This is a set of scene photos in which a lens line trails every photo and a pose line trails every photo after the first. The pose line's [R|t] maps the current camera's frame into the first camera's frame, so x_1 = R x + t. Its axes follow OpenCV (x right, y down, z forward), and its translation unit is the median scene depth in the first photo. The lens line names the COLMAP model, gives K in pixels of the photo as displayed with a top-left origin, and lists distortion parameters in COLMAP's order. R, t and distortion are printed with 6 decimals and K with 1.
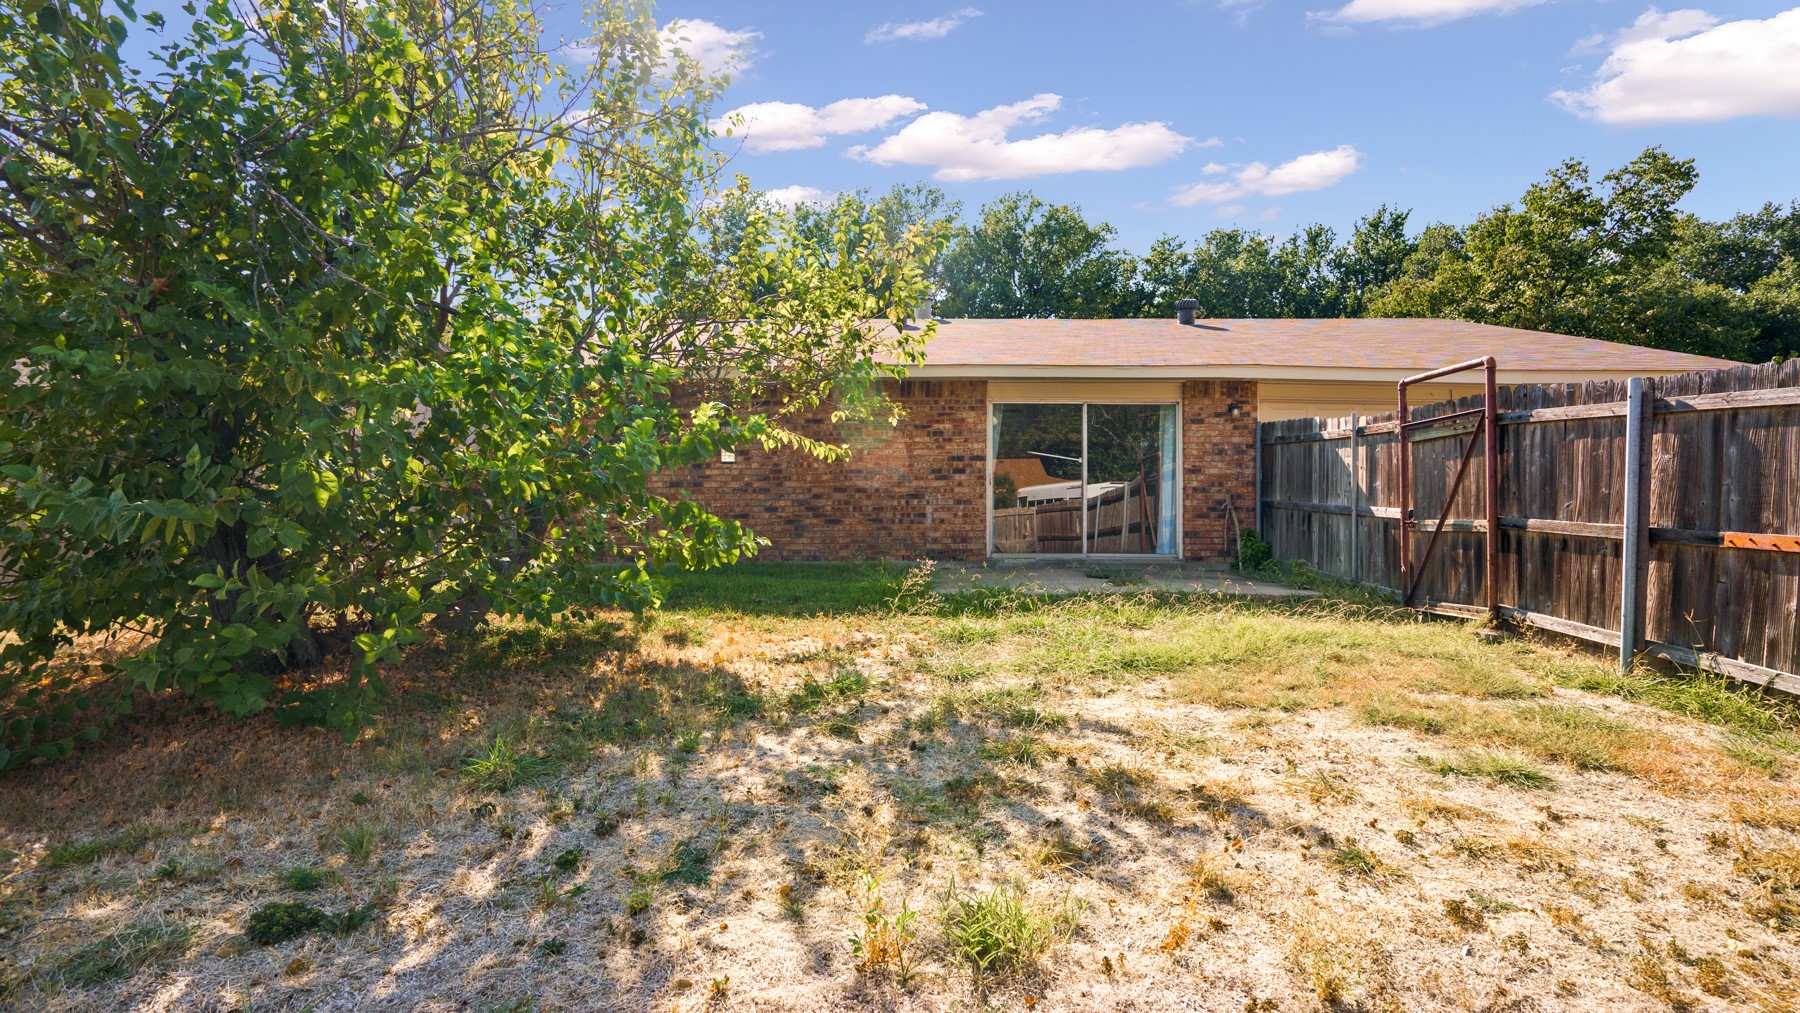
lens RADIAL K [[804.4, 0, 900.0], [0, 804.4, 506.5], [0, 0, 1]] dist [0.000219, 0.000000]
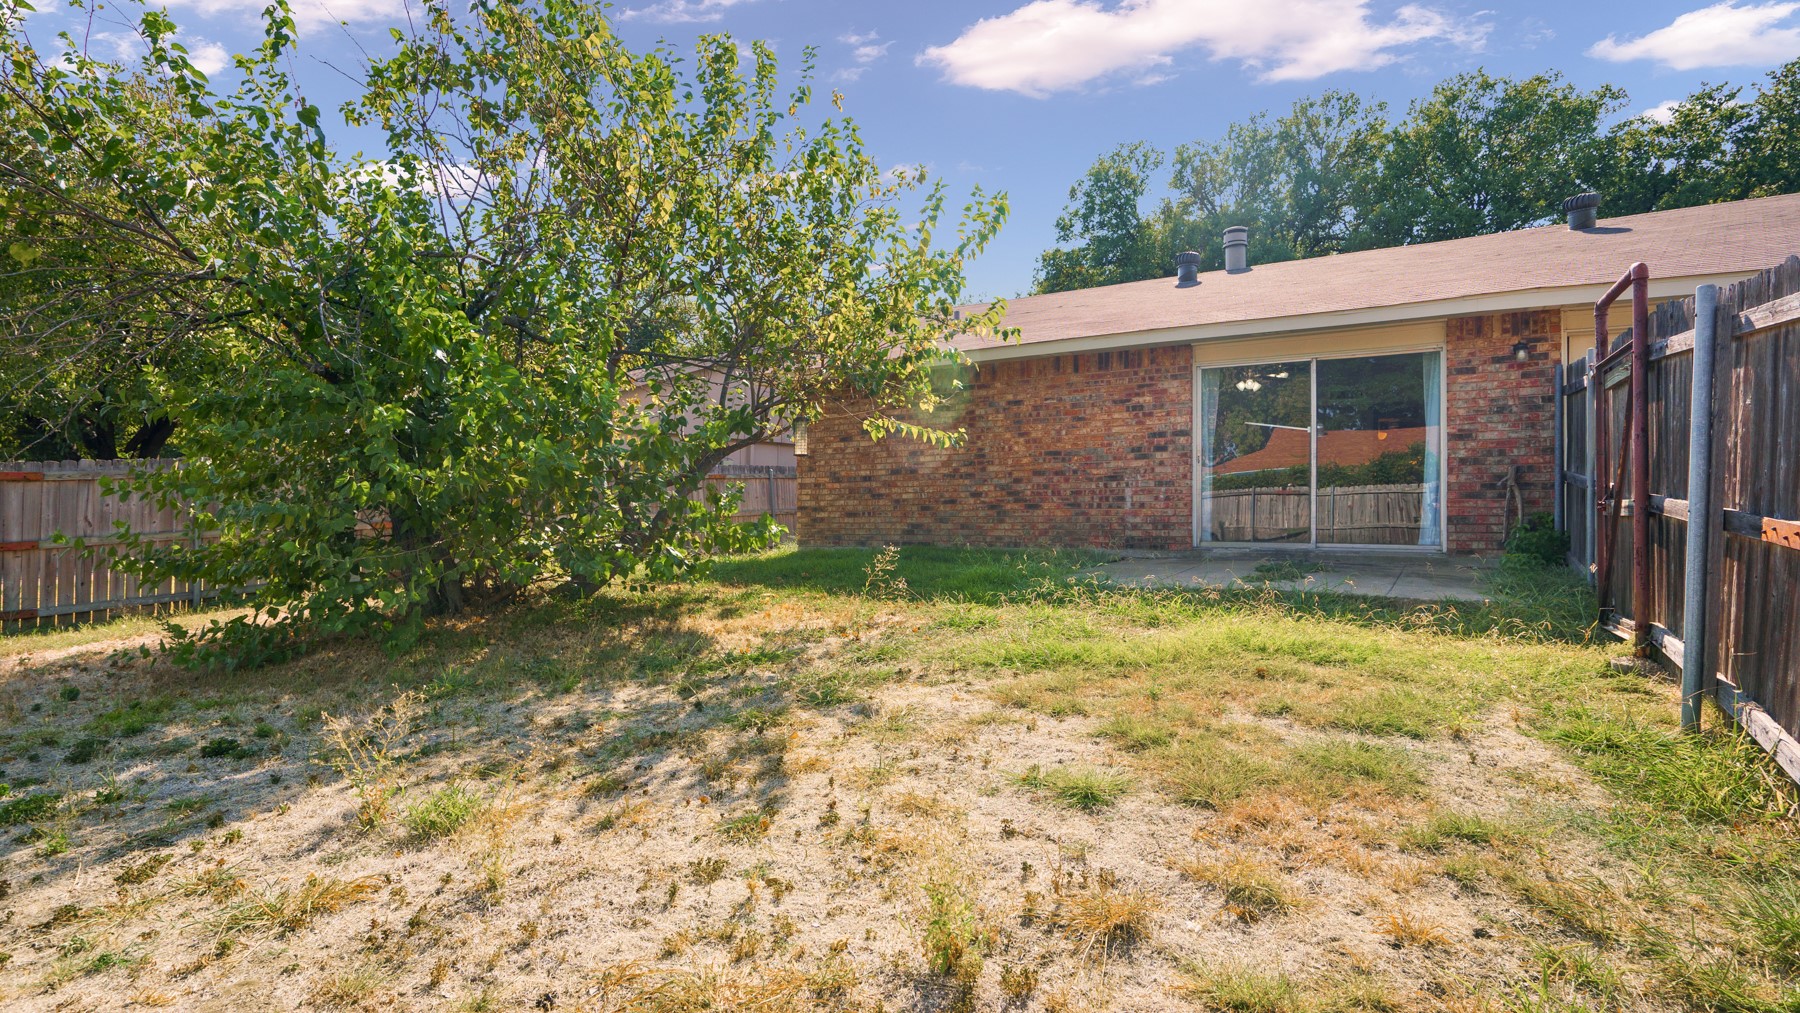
lens RADIAL K [[868.1, 0, 900.0], [0, 868.1, 506.5], [0, 0, 1]] dist [-0.001980, -0.000319]
pose [[0.871756, -0.007849, -0.489878, 0.292670], [0.018024, 0.999709, 0.016055, -0.000686], [0.489609, -0.022826, 0.871643, 0.021067]]
